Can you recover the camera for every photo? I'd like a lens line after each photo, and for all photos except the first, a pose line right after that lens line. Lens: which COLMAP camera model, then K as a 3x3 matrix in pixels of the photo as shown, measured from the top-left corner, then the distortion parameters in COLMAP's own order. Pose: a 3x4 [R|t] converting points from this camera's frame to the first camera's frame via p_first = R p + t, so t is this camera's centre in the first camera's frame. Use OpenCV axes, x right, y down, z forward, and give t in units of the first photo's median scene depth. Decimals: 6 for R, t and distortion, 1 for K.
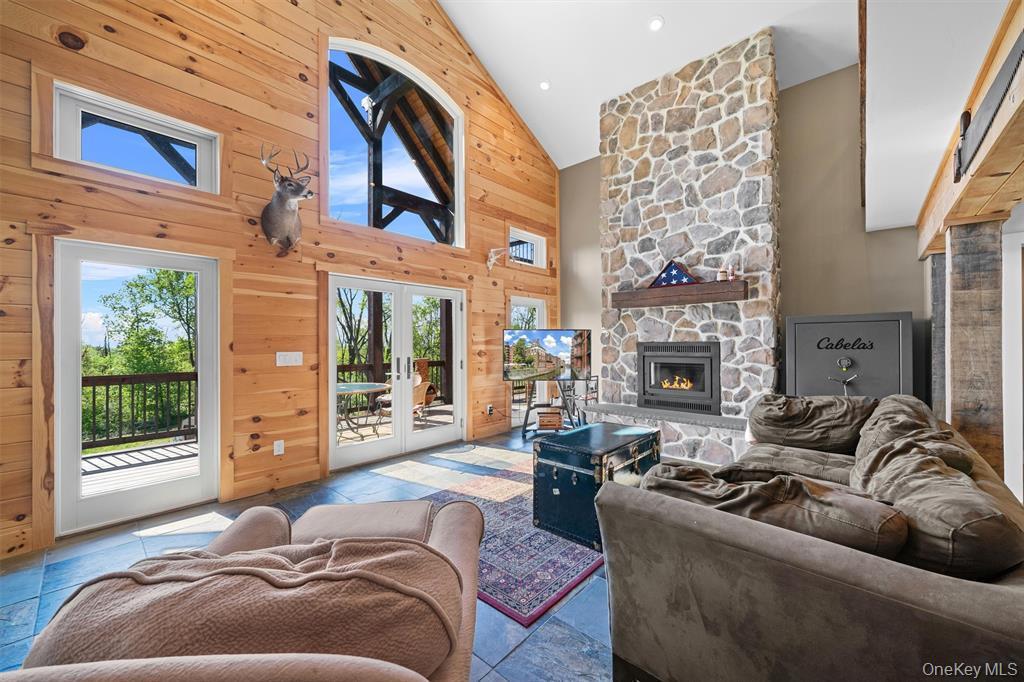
lens RADIAL K [[394.1, 0, 511.5], [0, 394.1, 339.7], [0, 0, 1]] dist [-0.000571, 0.000440]
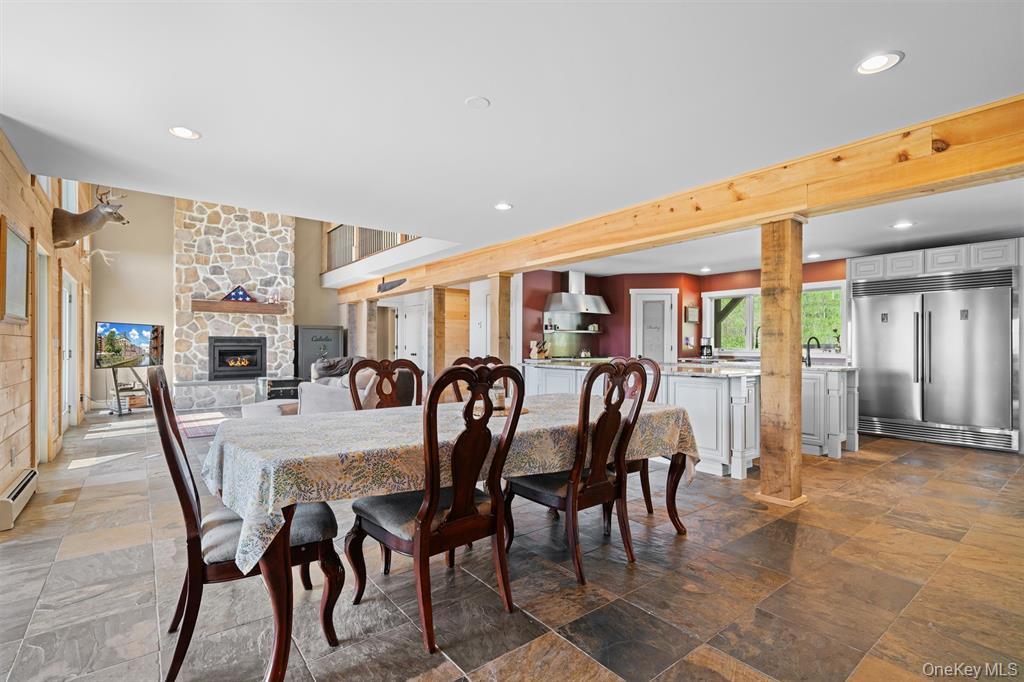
lens RADIAL K [[469.7, 0, 512.4], [0, 469.7, 345.9], [0, 0, 1]] dist [-0.003568, 0.000937]
pose [[0.172387, 0.004973, 0.985017, -1.285768], [-0.011458, 0.999930, -0.003043, 0.037045], [-0.984963, -0.010761, 0.172431, -0.424928]]
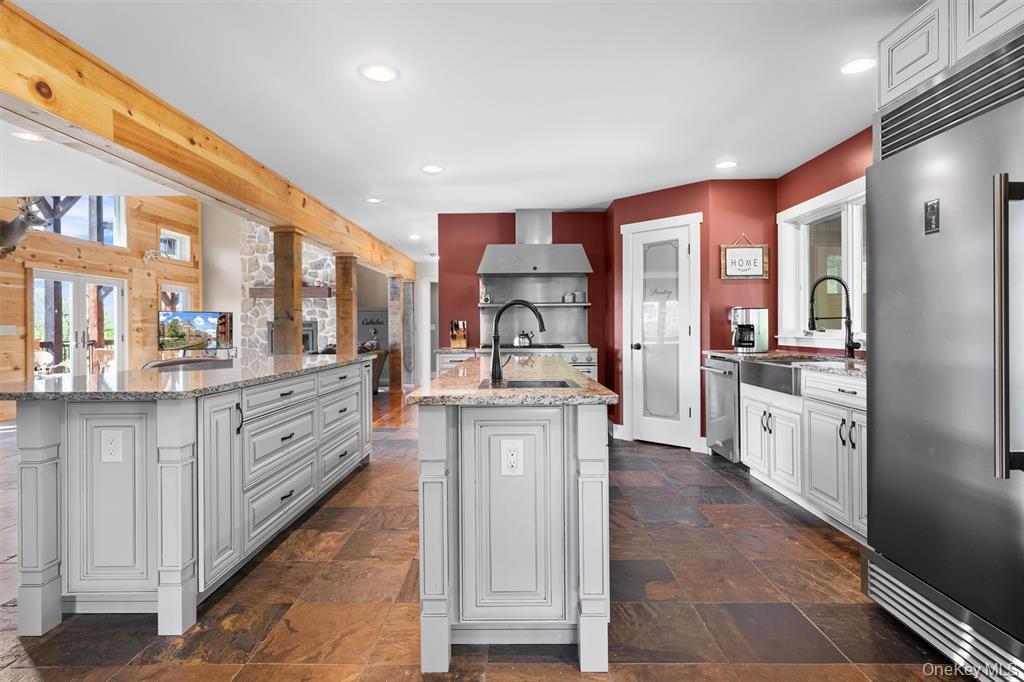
lens RADIAL K [[539.9, 0, 511.4], [0, 539.9, 325.5], [0, 0, 1]] dist [0.001687, -0.000112]
pose [[0.750297, 0.000529, 0.661101, -0.377208], [-0.000461, 1.000000, -0.000277, 0.023948], [-0.661101, -0.000097, 0.750297, -1.271666]]
